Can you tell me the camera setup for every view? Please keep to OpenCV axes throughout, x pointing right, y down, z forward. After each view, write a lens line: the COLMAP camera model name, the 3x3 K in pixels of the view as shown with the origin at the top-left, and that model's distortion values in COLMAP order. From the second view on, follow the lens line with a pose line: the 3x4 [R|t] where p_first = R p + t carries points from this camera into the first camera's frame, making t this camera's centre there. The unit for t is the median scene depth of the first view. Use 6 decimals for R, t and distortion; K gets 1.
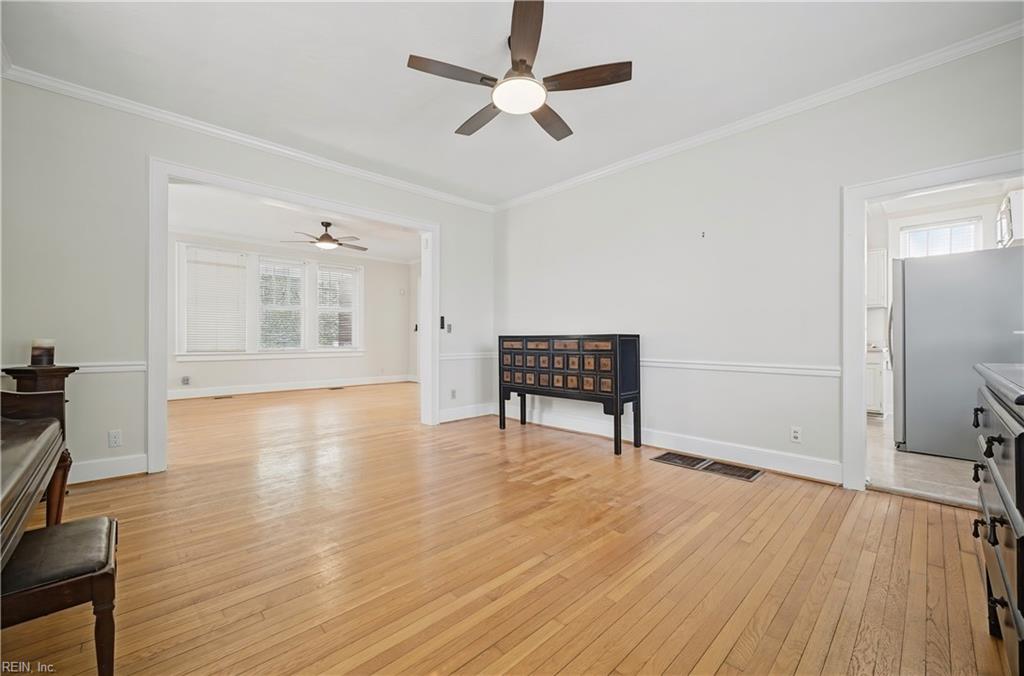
lens RADIAL K [[407.0, 0, 509.3], [0, 407.0, 332.3], [0, 0, 1]] dist [-0.007353, -0.000515]
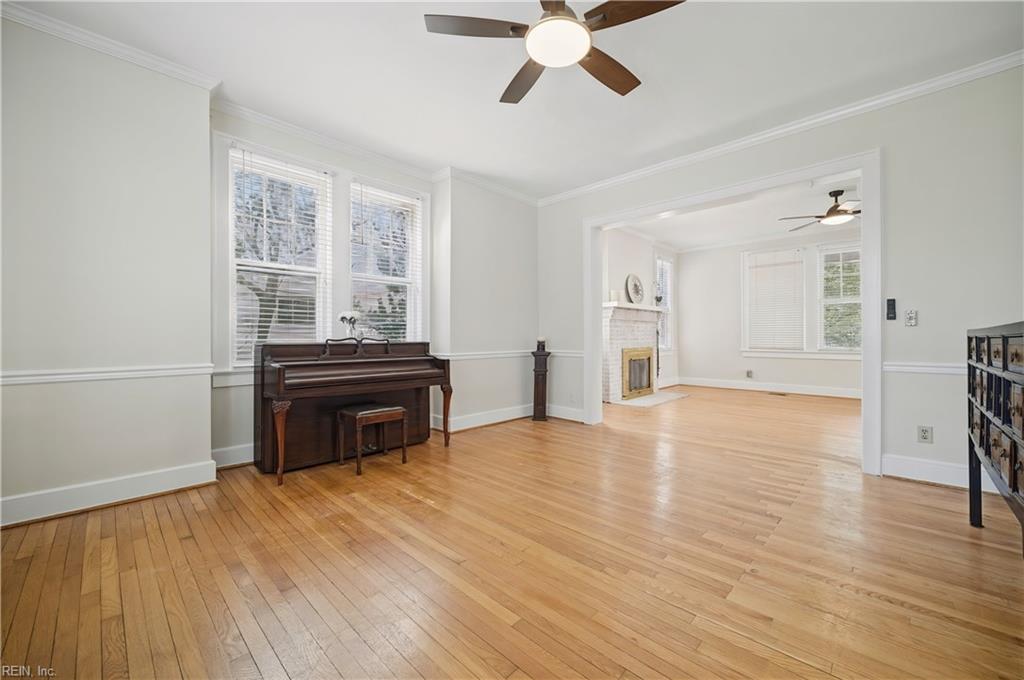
lens RADIAL K [[407.0, 0, 519.9], [0, 407.0, 342.7], [0, 0, 1]] dist [-0.007353, -0.000515]
pose [[0.046841, 0.013843, -0.998806, 0.394111], [0.016805, 0.999752, 0.014644, 0.006664], [0.998761, -0.017471, 0.046597, 0.413813]]
